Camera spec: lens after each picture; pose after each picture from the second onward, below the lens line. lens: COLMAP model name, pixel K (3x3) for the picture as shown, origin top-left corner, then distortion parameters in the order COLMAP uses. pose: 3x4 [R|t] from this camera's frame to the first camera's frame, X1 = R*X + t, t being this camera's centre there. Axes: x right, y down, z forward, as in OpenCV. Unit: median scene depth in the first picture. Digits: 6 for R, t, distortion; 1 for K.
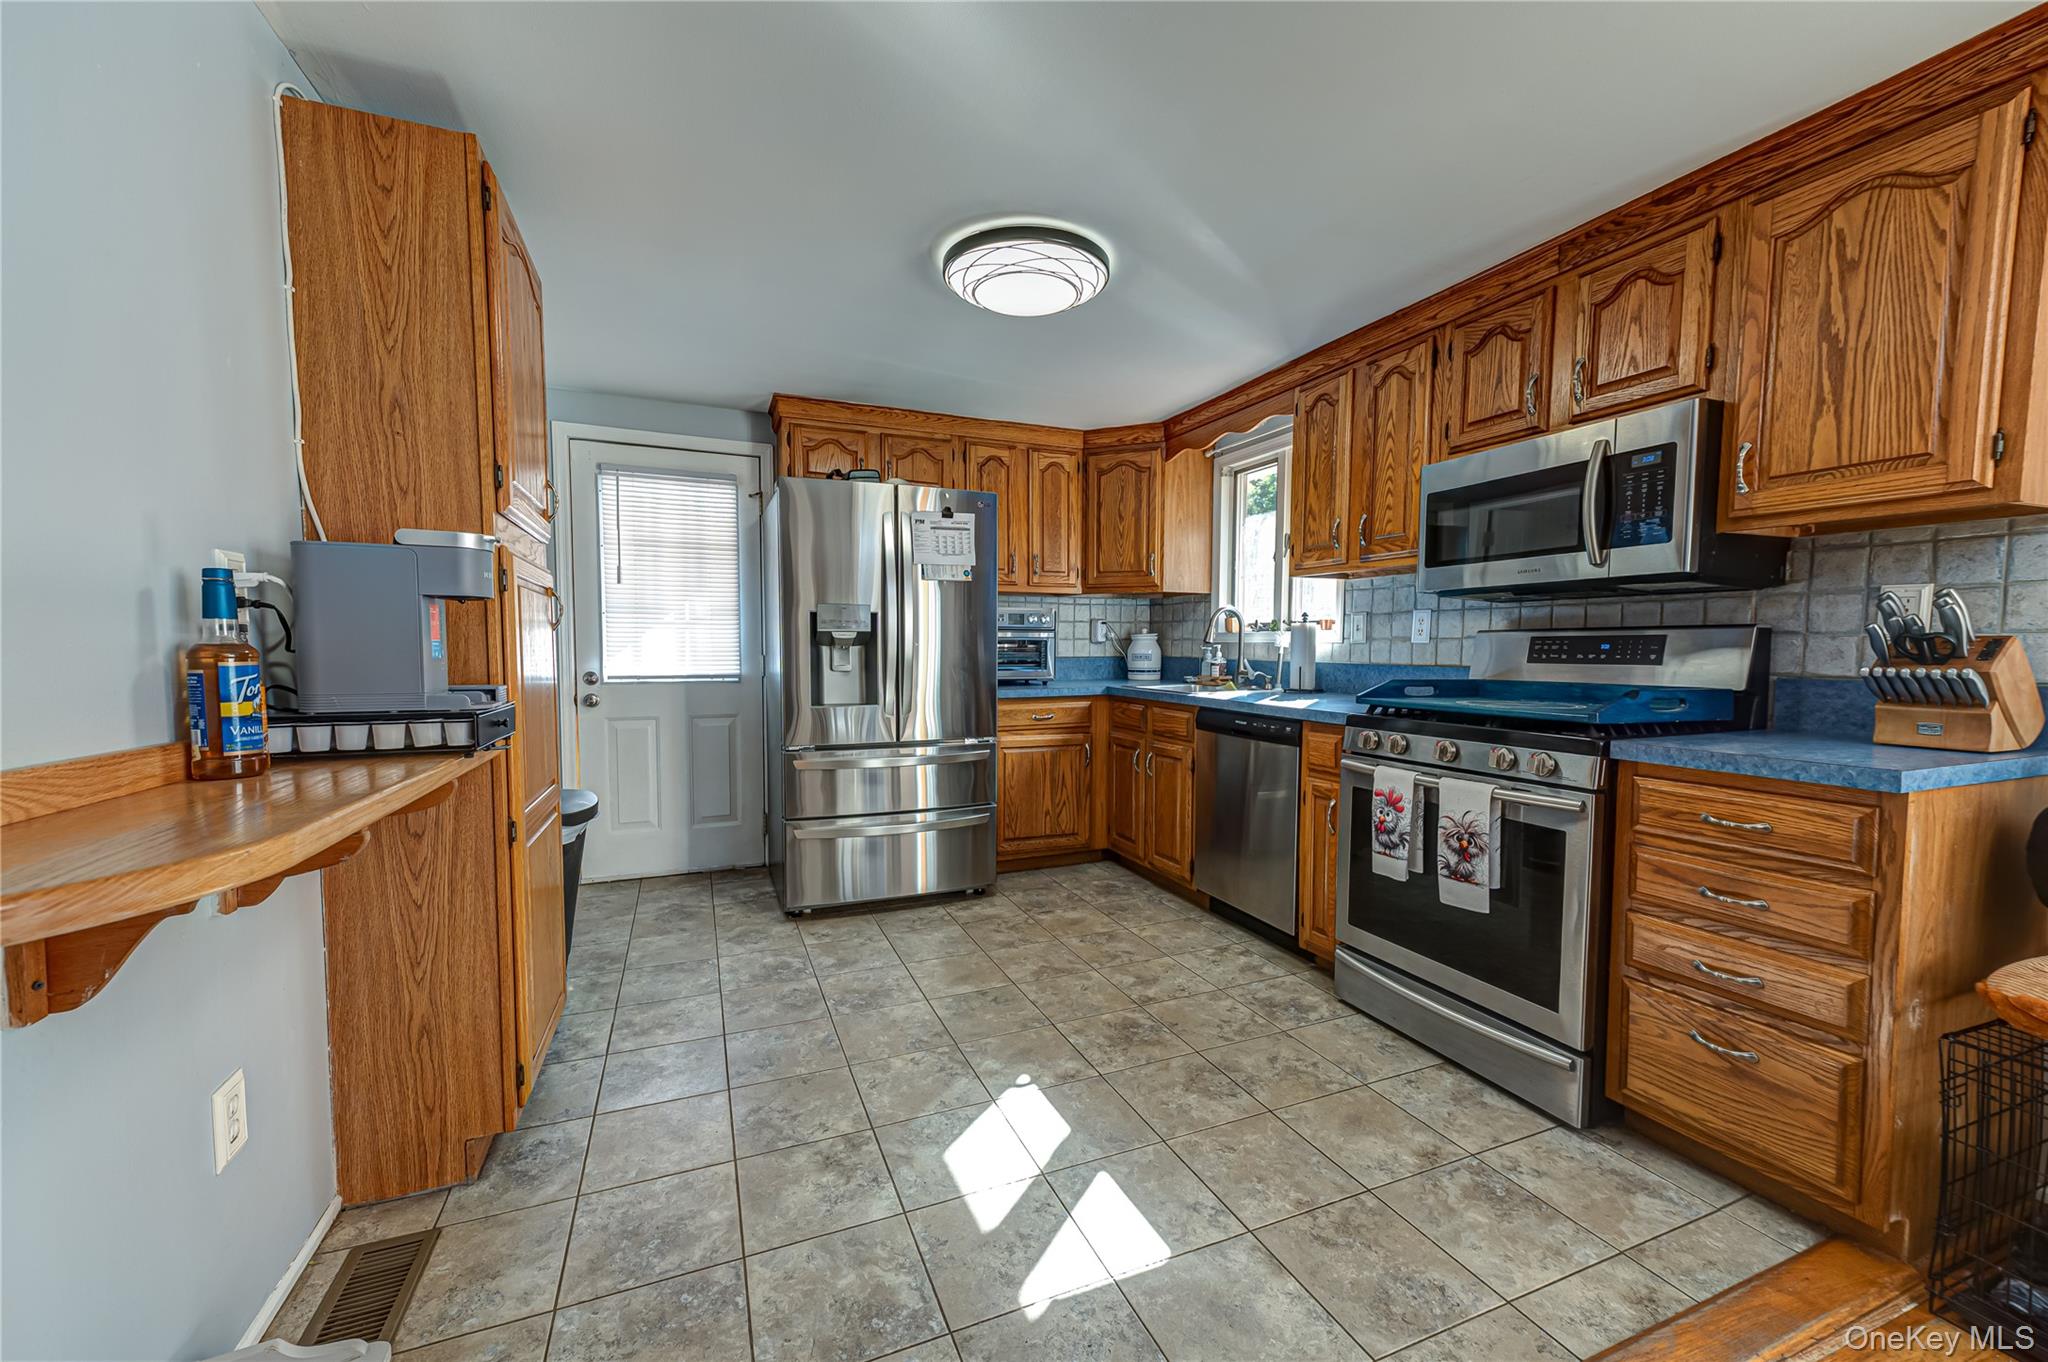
lens RADIAL K [[807.4, 0, 1025.4], [0, 807.4, 691.5], [0, 0, 1]] dist [0.017618, 0.000021]
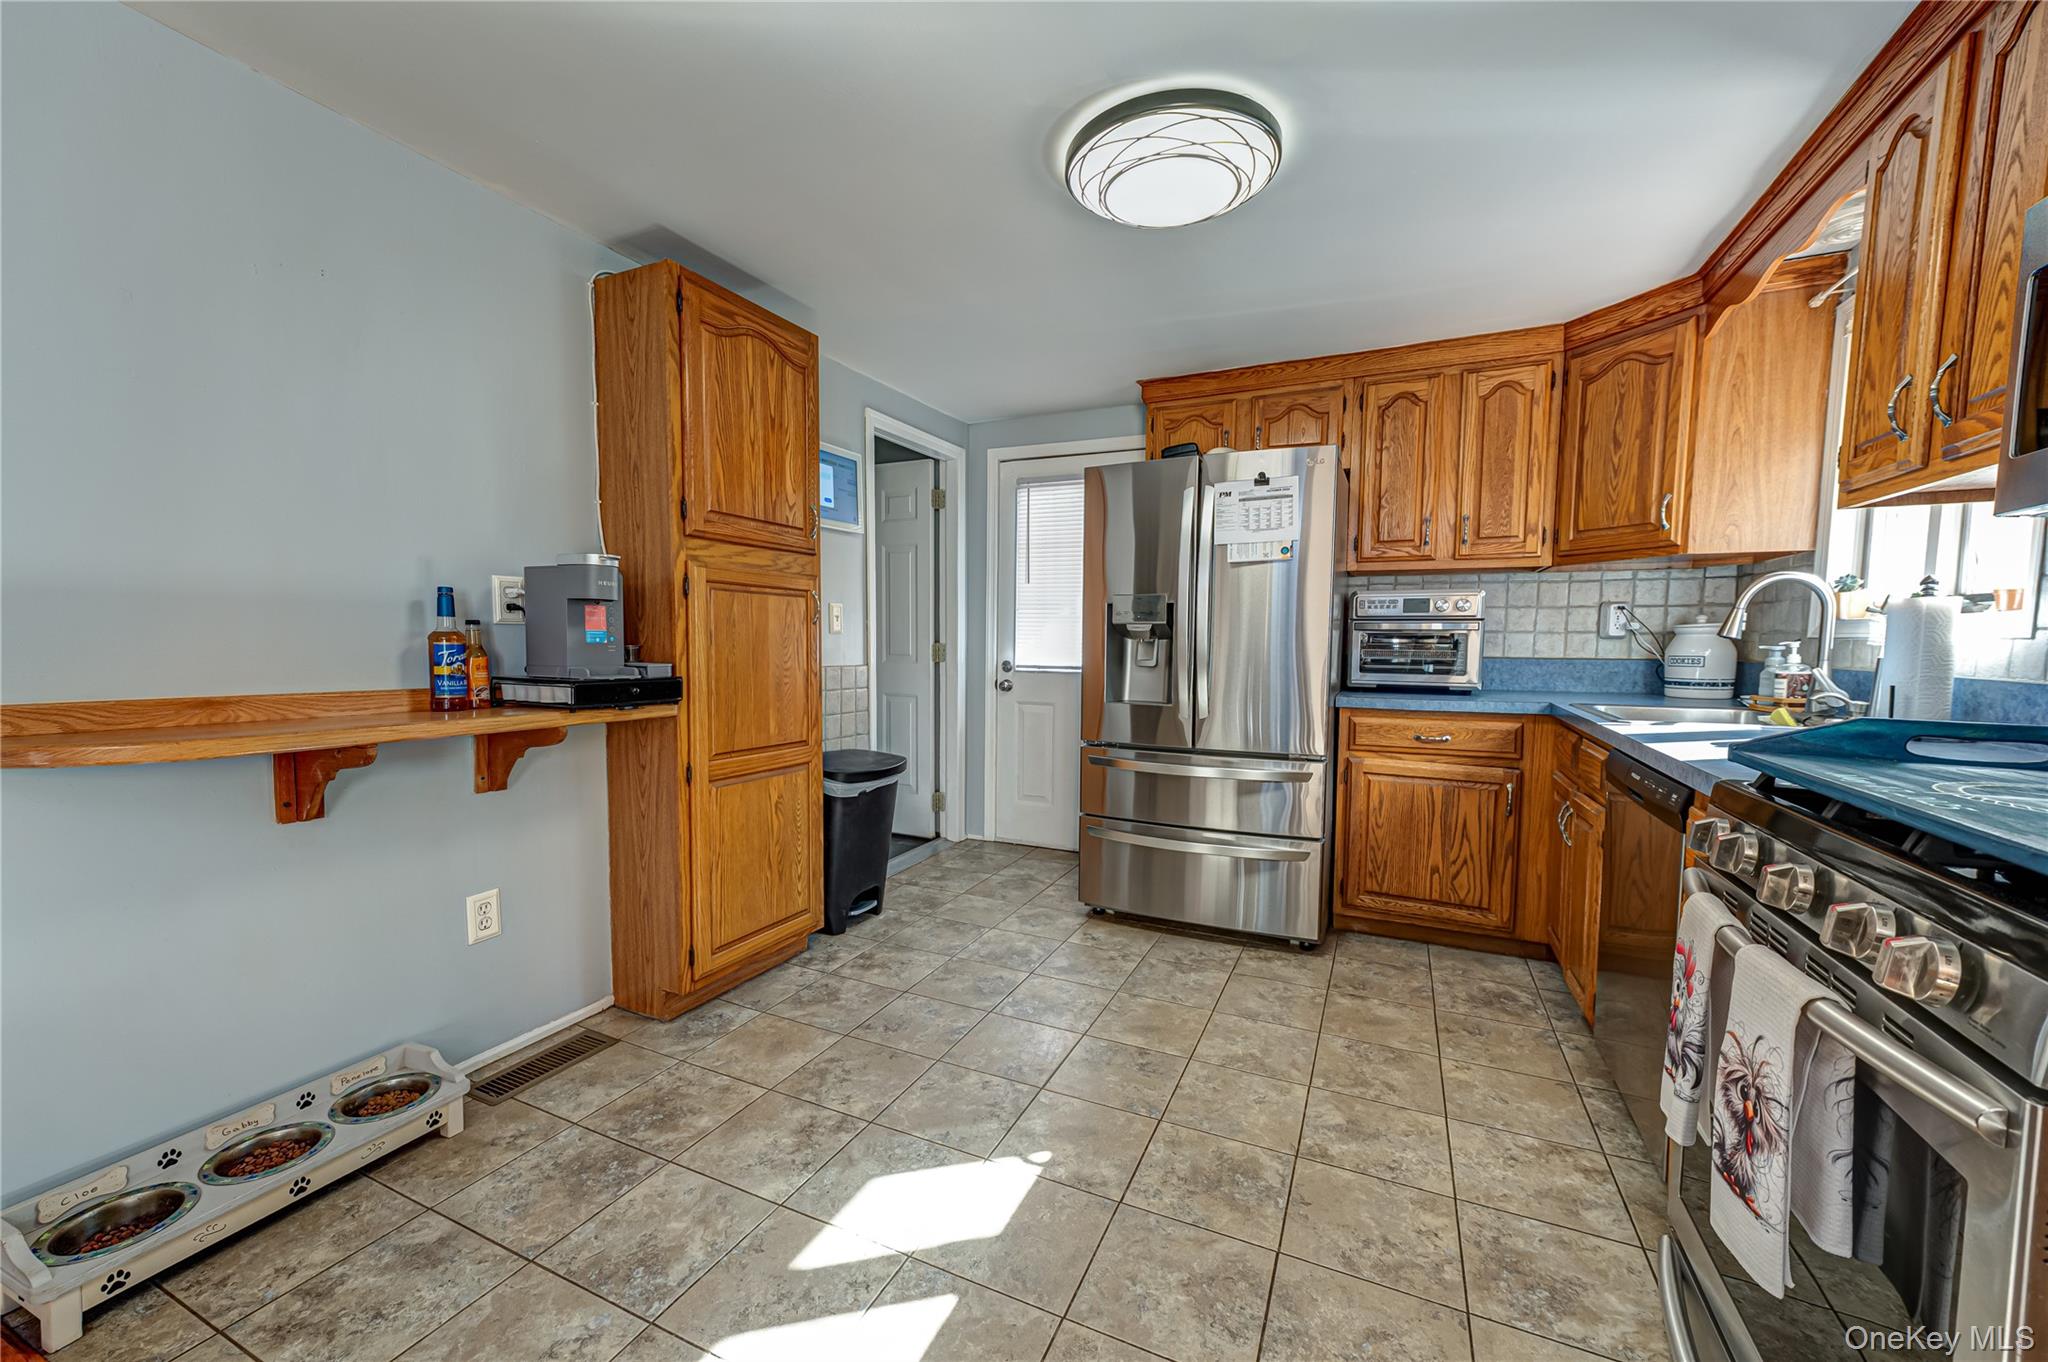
lens RADIAL K [[807.4, 0, 1008.2], [0, 807.4, 691.3], [0, 0, 1]] dist [0.017618, 0.000021]
pose [[0.666335, 0.054349, -0.743669, 0.404256], [-0.050596, 0.998337, 0.027626, -0.015519], [0.743934, 0.019219, 0.667977, 0.287936]]
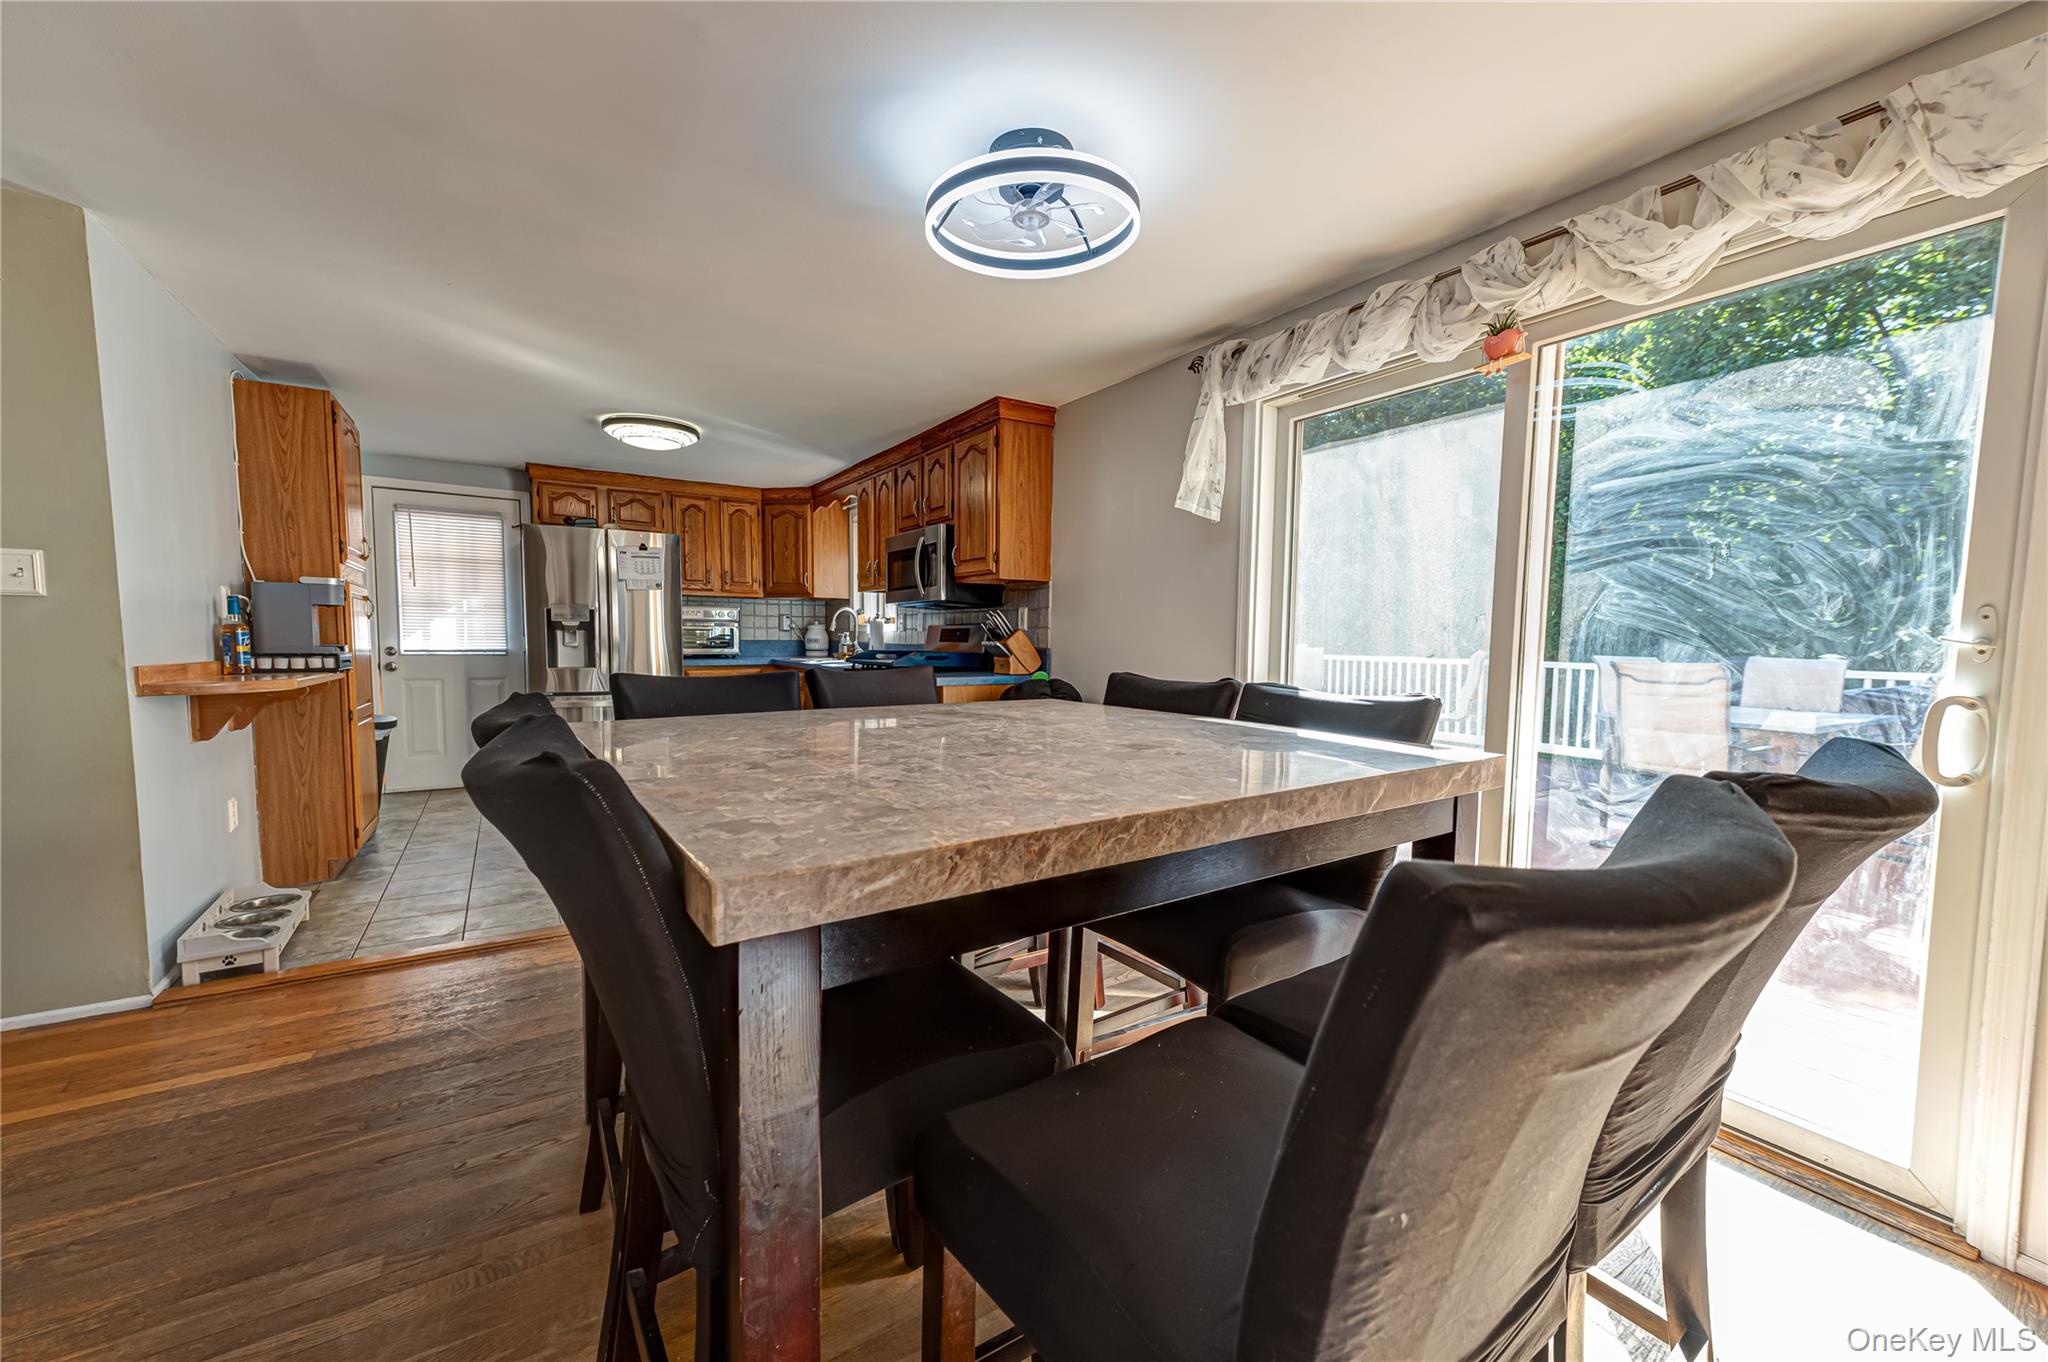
lens RADIAL K [[807.4, 0, 1025.9], [0, 807.4, 691.5], [0, 0, 1]] dist [0.017618, 0.000021]
pose [[0.985293, -0.004979, 0.170802, 0.417786], [0.003134, 0.999934, 0.011067, 0.053456], [-0.170846, -0.010369, 0.985243, -0.790894]]
